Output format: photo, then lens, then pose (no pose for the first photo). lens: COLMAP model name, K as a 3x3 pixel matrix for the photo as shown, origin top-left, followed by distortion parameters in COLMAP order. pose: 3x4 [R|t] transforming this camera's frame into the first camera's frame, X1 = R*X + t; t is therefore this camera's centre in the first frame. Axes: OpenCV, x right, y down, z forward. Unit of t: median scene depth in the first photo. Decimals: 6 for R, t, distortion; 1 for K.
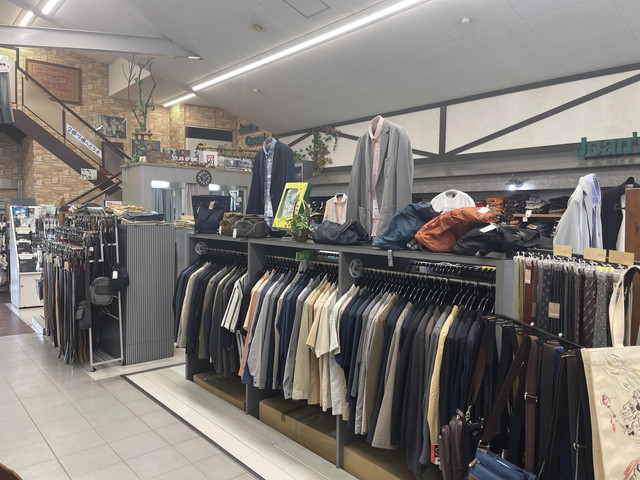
lens RADIAL K [[484.1, 0, 323.5], [0, 484.1, 242.1], [0, 0, 1]] dist [0.077521, -0.113084]
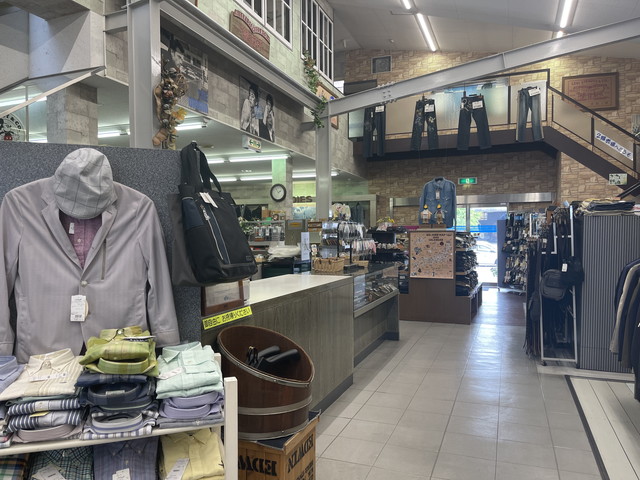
lens RADIAL K [[484.1, 0, 323.5], [0, 484.1, 242.1], [0, 0, 1]] dist [0.077521, -0.113084]
pose [[0.468461, -0.002296, -0.883481, 0.091495], [-0.039762, 0.998929, -0.023679, 0.027875], [0.882589, 0.046222, 0.467868, 0.068327]]
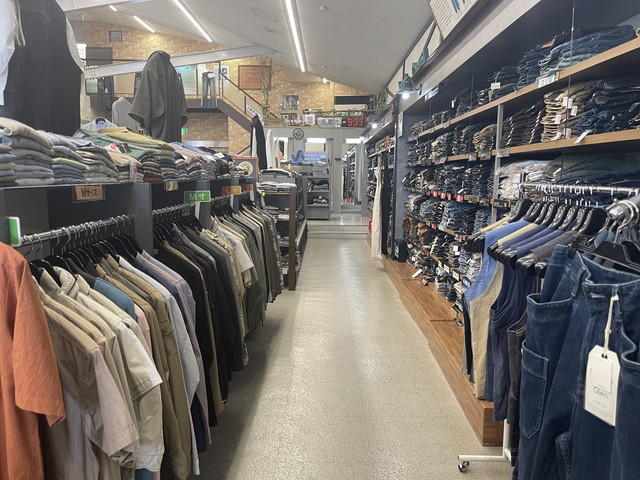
lens RADIAL K [[484.1, 0, 323.5], [0, 484.1, 242.1], [0, 0, 1]] dist [0.077521, -0.113084]
pose [[0.757048, 0.086931, -0.647550, 0.750592], [-0.040872, 0.995469, 0.085855, 0.061769], [0.652080, -0.038530, 0.757171, -0.066808]]
